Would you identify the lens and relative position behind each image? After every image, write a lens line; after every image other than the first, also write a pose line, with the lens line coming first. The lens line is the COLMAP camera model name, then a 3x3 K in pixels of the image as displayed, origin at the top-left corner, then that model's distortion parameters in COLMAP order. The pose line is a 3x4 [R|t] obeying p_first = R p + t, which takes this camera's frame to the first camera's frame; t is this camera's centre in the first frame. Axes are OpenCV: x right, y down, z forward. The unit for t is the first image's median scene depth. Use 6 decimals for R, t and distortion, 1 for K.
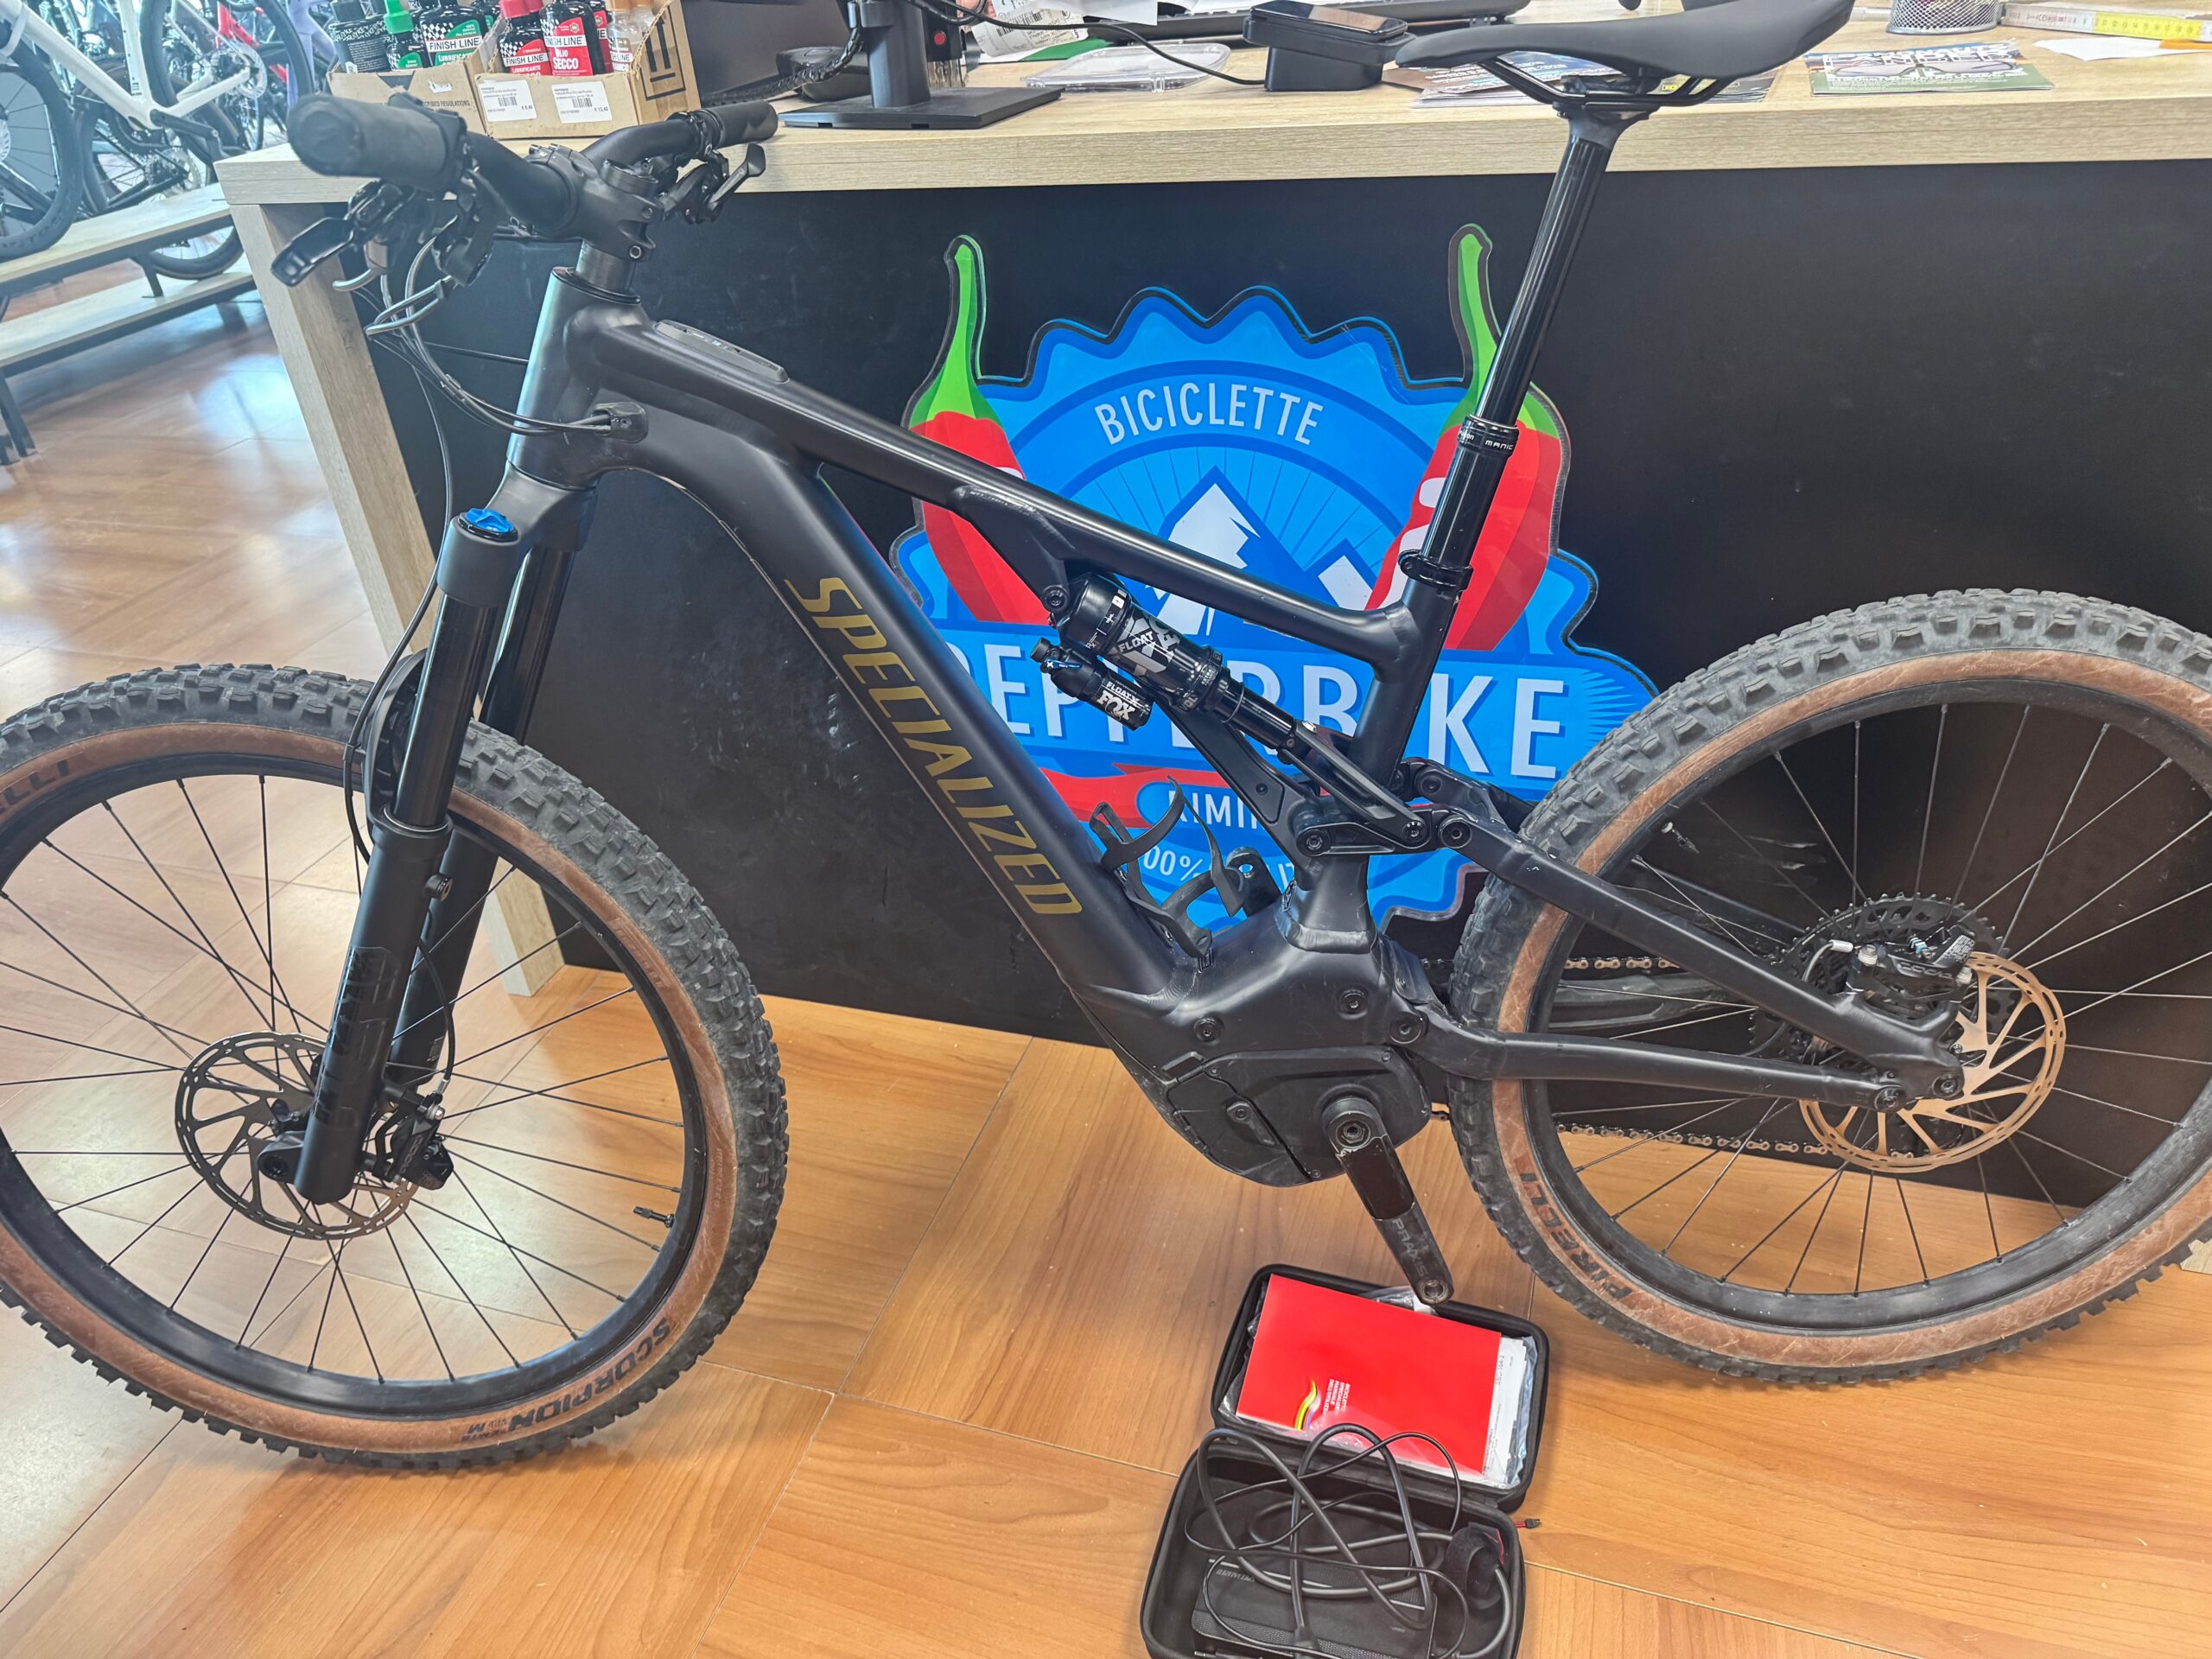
lens RADIAL K [[1550.7, 0, 1111.7], [0, 1550.7, 837.4], [0, 0, 1]] dist [0.024368, -0.047822]
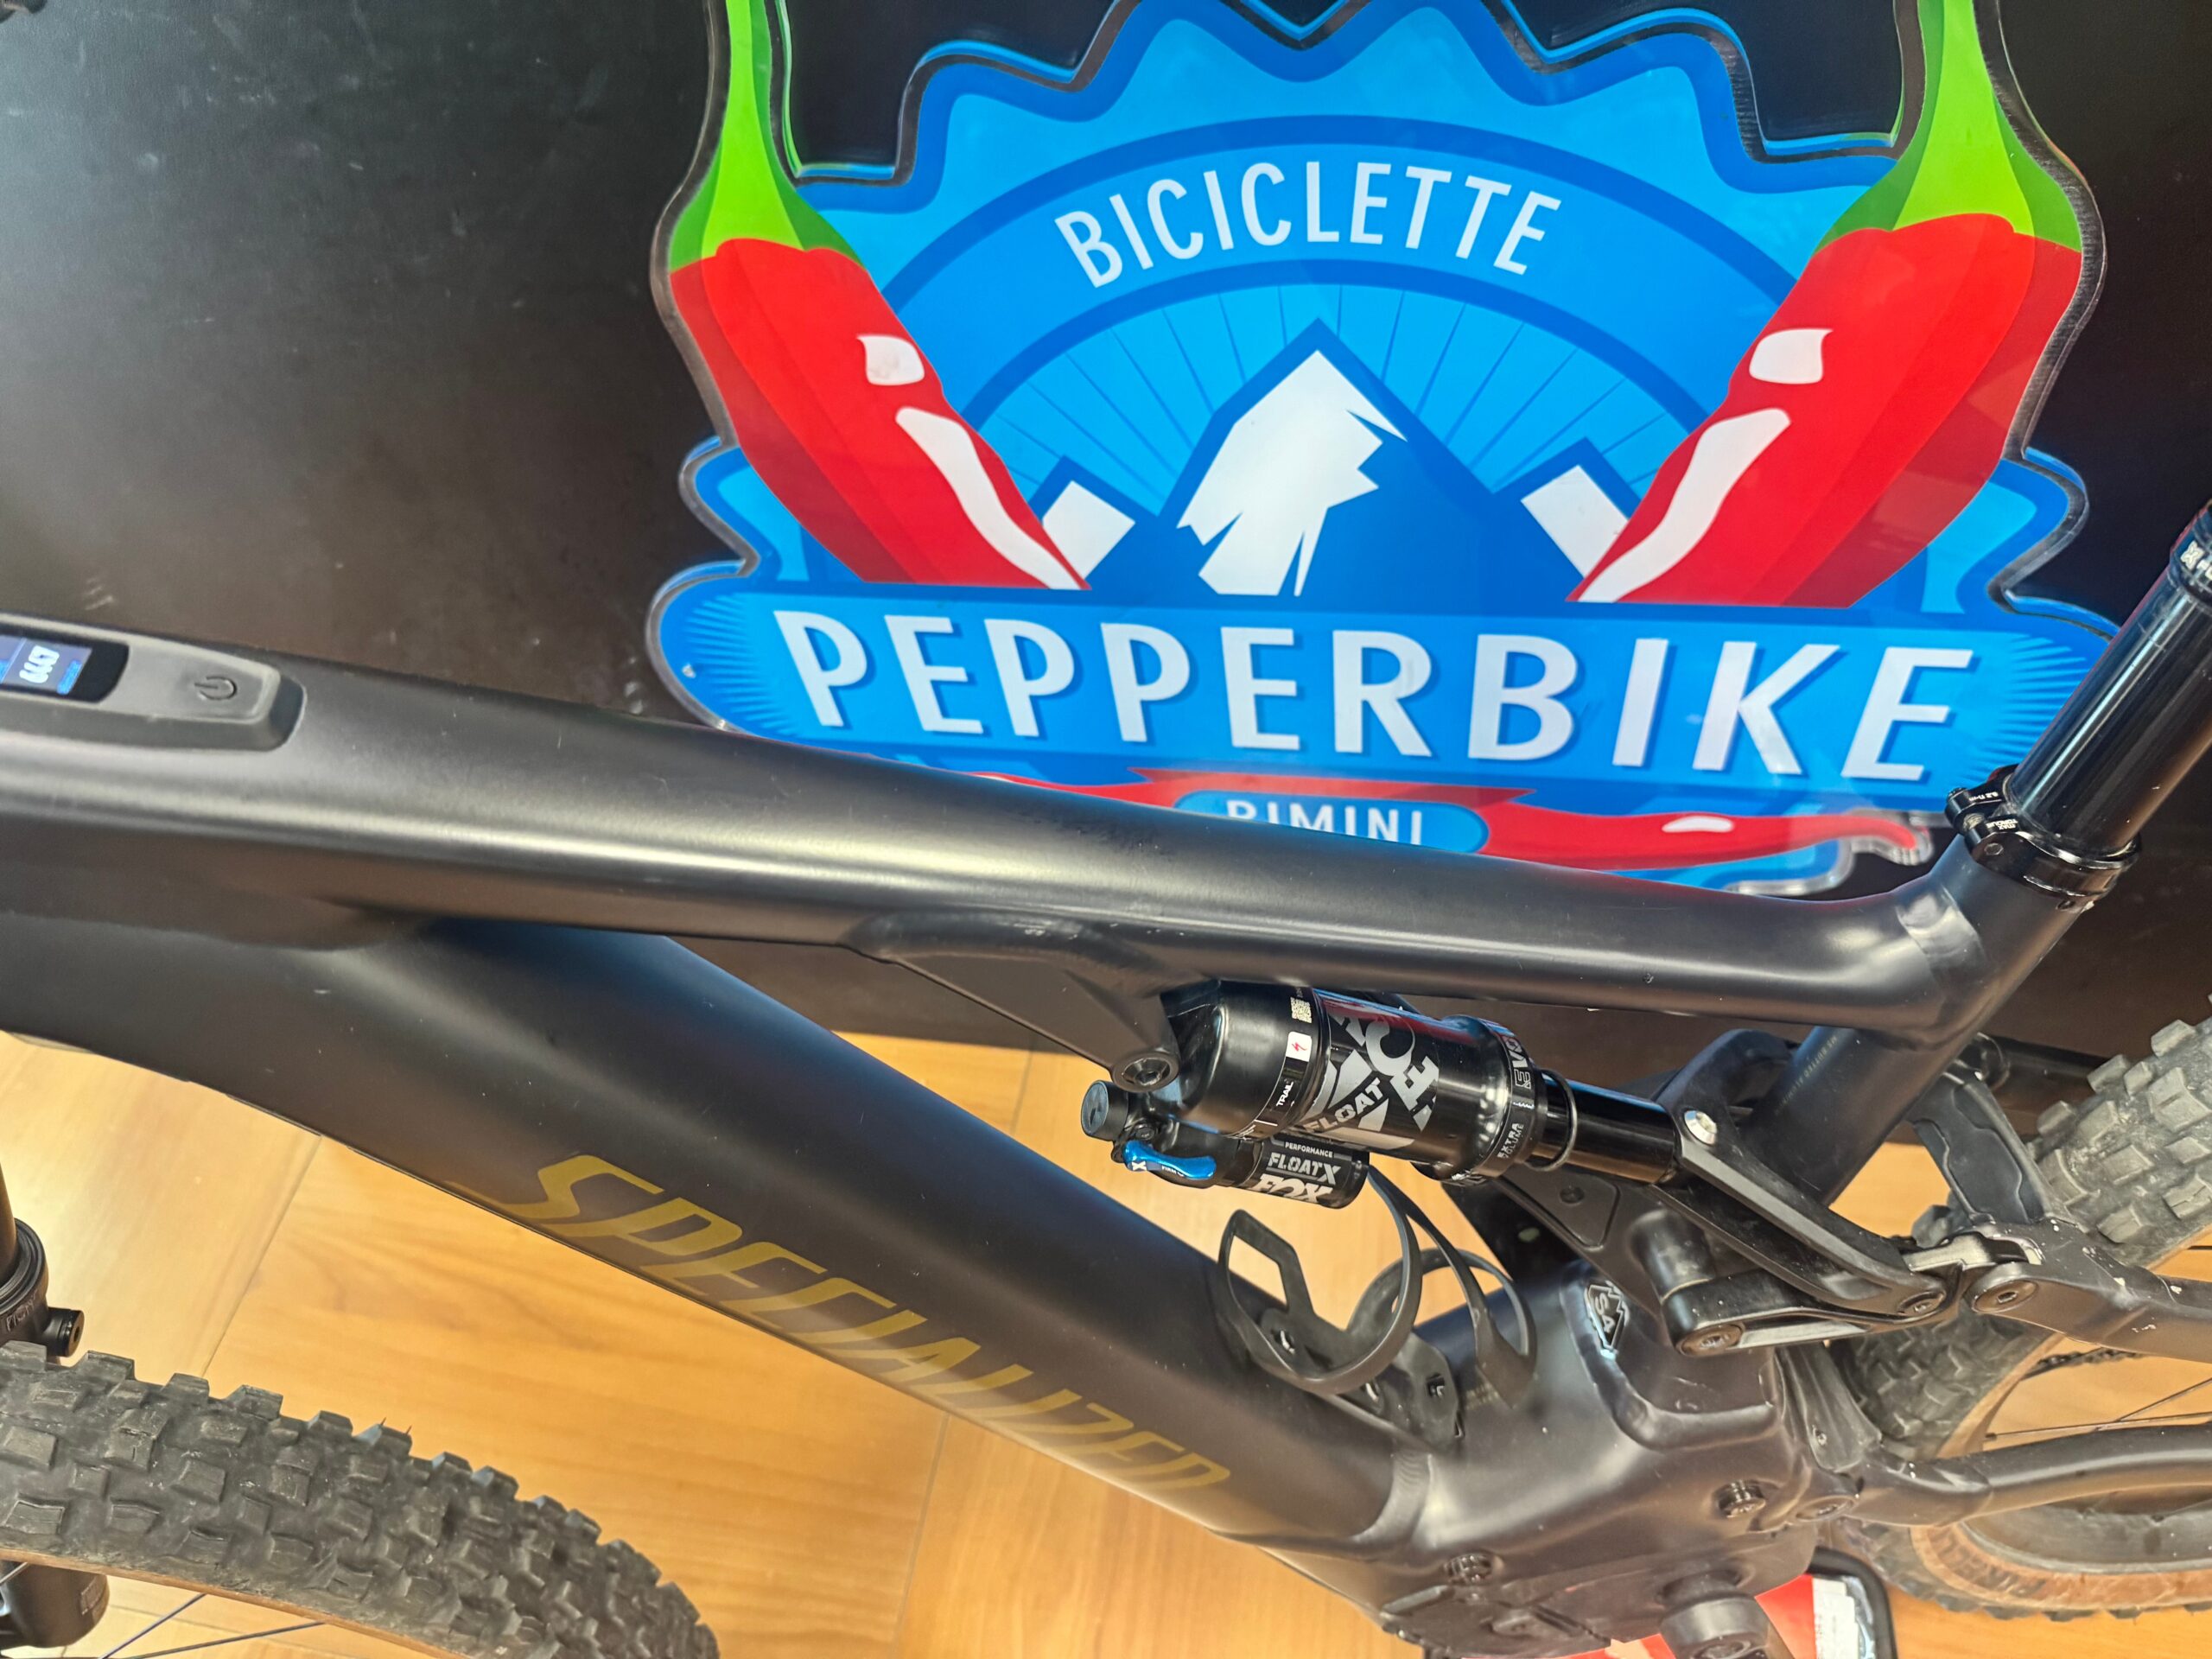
lens RADIAL K [[1550.7, 0, 1104.1], [0, 1550.7, 809.0], [0, 0, 1]] dist [0.024368, -0.047822]
pose [[0.988991, -0.142110, 0.041261, -0.045762], [0.119608, 0.931854, 0.342552, -0.302948], [-0.087130, -0.333845, 0.938592, 0.556551]]
